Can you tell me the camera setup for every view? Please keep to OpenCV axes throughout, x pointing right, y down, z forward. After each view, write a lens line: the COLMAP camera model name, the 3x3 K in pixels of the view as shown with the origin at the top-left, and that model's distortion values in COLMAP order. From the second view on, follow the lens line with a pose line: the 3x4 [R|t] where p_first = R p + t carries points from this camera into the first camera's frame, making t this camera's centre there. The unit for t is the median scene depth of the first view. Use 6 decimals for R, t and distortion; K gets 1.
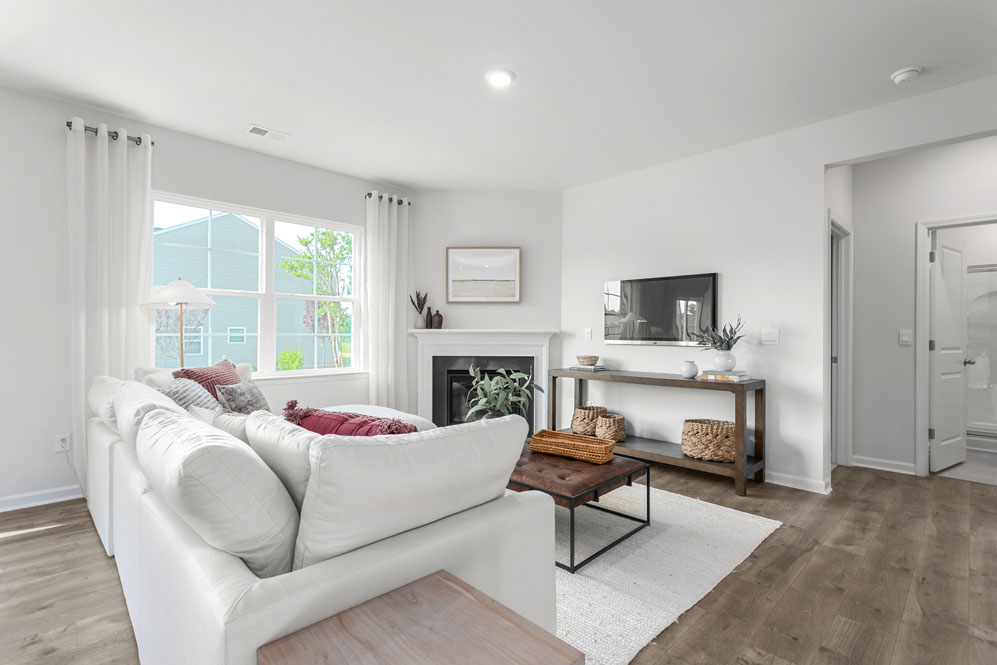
lens RADIAL K [[470.2, 0, 494.5], [0, 470.2, 329.8], [0, 0, 1]] dist [0.001744, 0.000141]
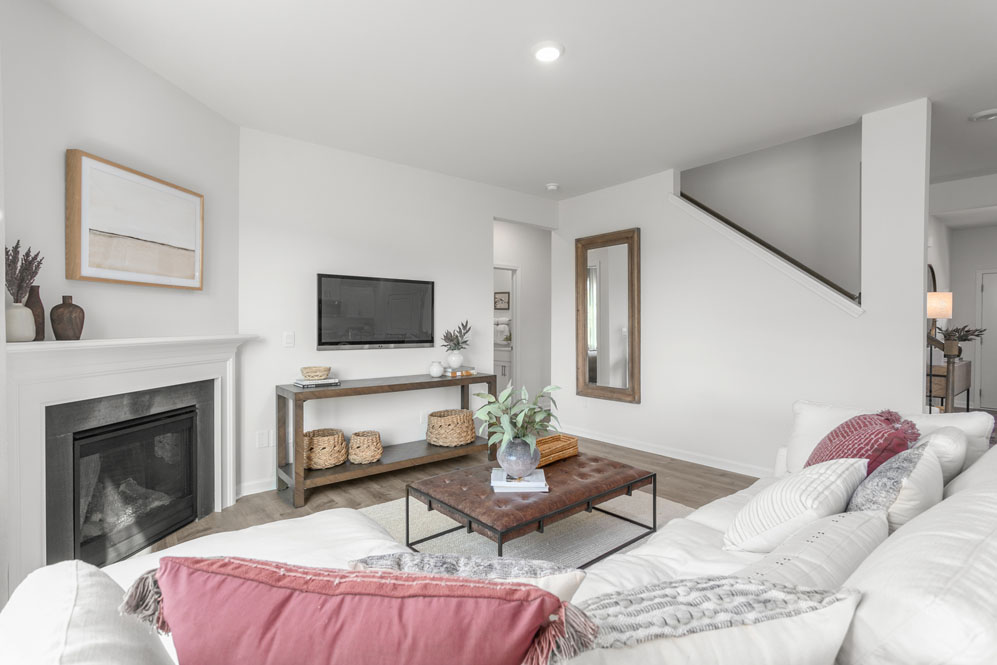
lens RADIAL K [[473.2, 0, 501.3], [0, 473.2, 327.9], [0, 0, 1]] dist [-0.001768, 0.000396]
pose [[0.088342, -0.016038, 0.995961, -0.508881], [-0.009821, 0.999808, 0.016971, -0.024008], [-0.996042, -0.011280, 0.088168, 0.578877]]
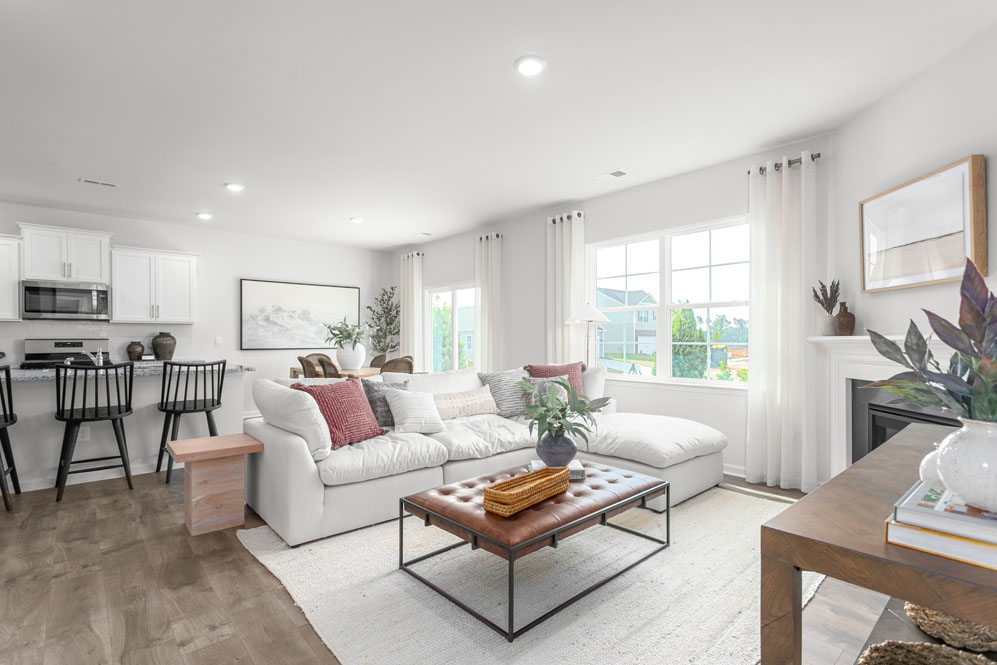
lens RADIAL K [[473.2, 0, 498.1], [0, 473.2, 339.8], [0, 0, 1]] dist [-0.001768, 0.000396]
pose [[-0.047397, -0.000236, -0.998876, 0.541480], [0.009335, 0.999956, -0.000679, -0.000192], [0.998833, -0.009357, -0.047393, 0.562540]]
